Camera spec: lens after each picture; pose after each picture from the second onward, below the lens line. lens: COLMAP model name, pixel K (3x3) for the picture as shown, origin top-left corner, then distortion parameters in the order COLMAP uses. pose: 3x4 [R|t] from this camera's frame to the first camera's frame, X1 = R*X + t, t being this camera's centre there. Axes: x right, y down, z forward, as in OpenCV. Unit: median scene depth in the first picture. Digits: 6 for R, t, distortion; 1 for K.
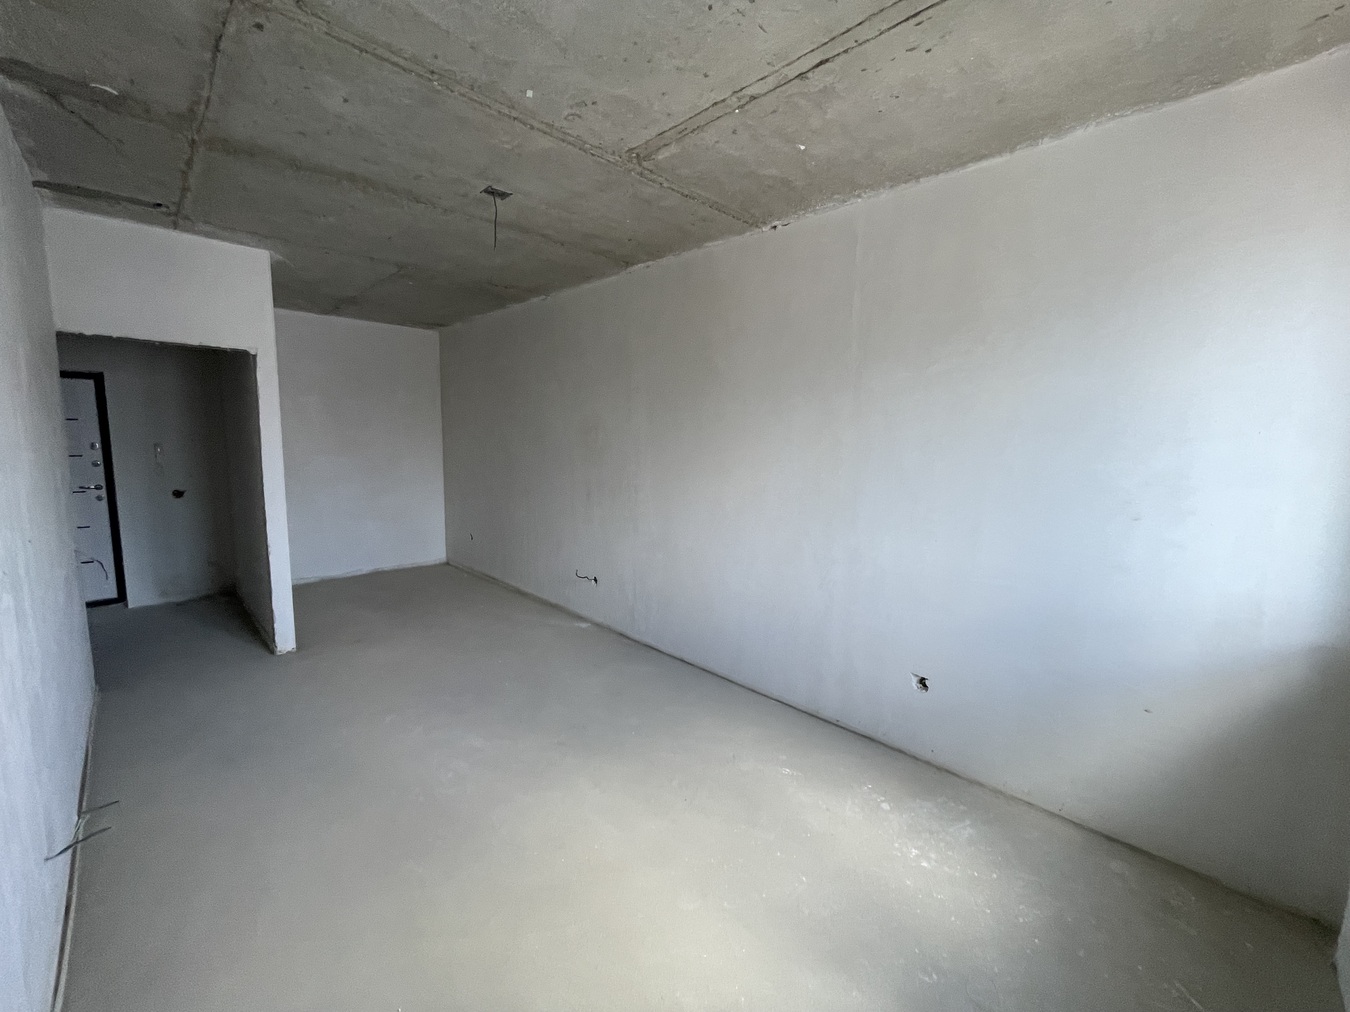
lens RADIAL K [[548.7, 0, 671.5], [0, 548.7, 506.7], [0, 0, 1]] dist [0.003319, 0.000125]
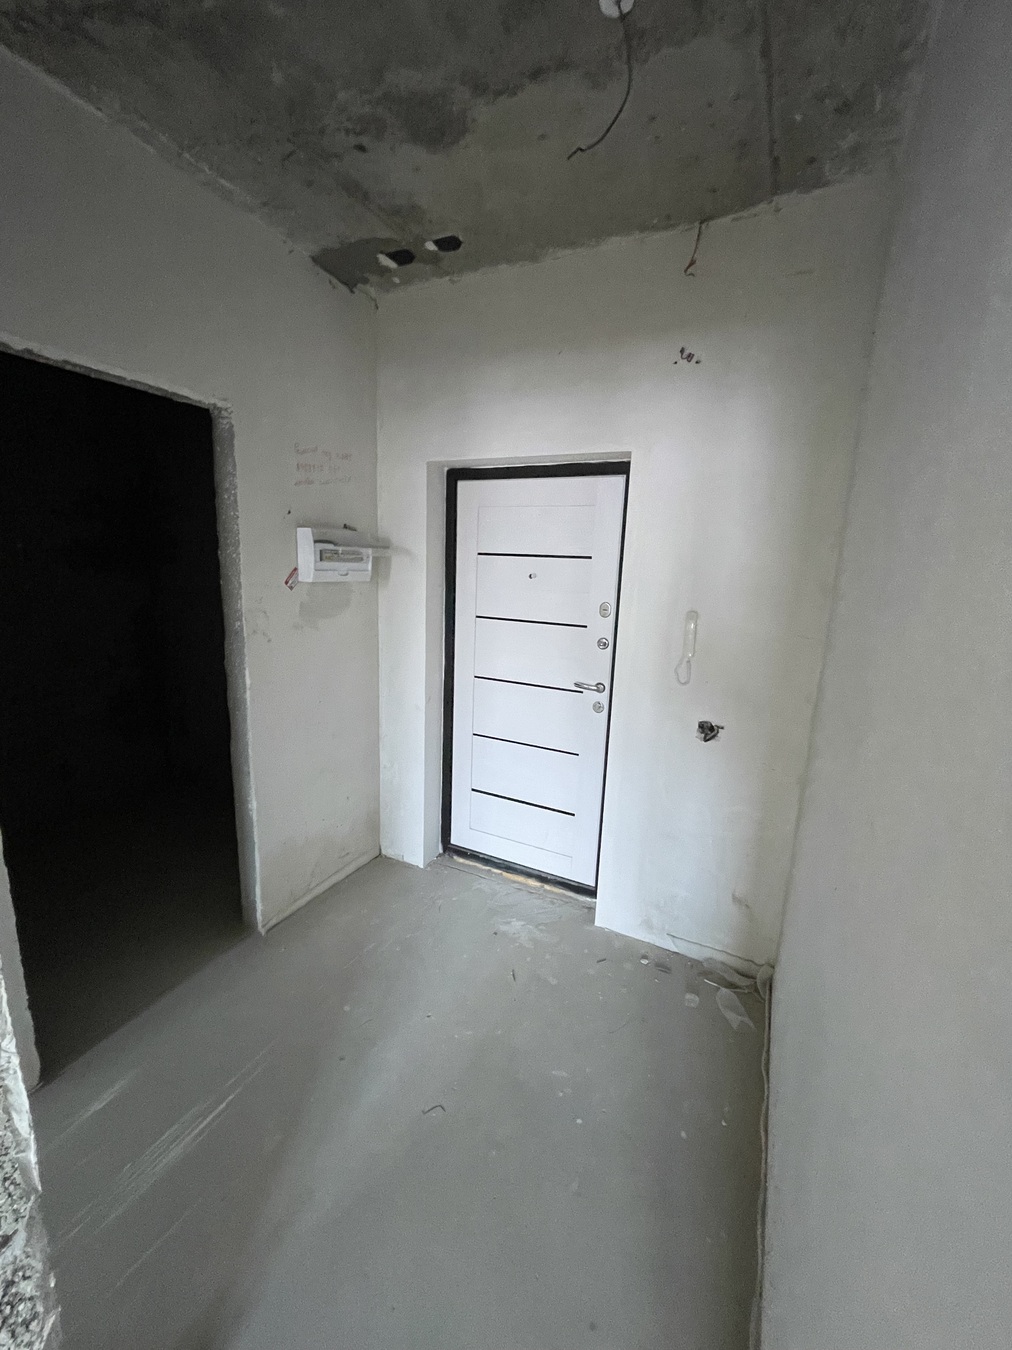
lens RADIAL K [[548.7, 0, 506.0], [0, 548.7, 675.0], [0, 0, 1]] dist [0.003319, 0.000125]
pose [[0.320465, 0.177477, -0.930486, -0.969431], [-0.152050, 0.979192, 0.134400, -0.172445], [0.934978, 0.098410, 0.340782, 1.222567]]
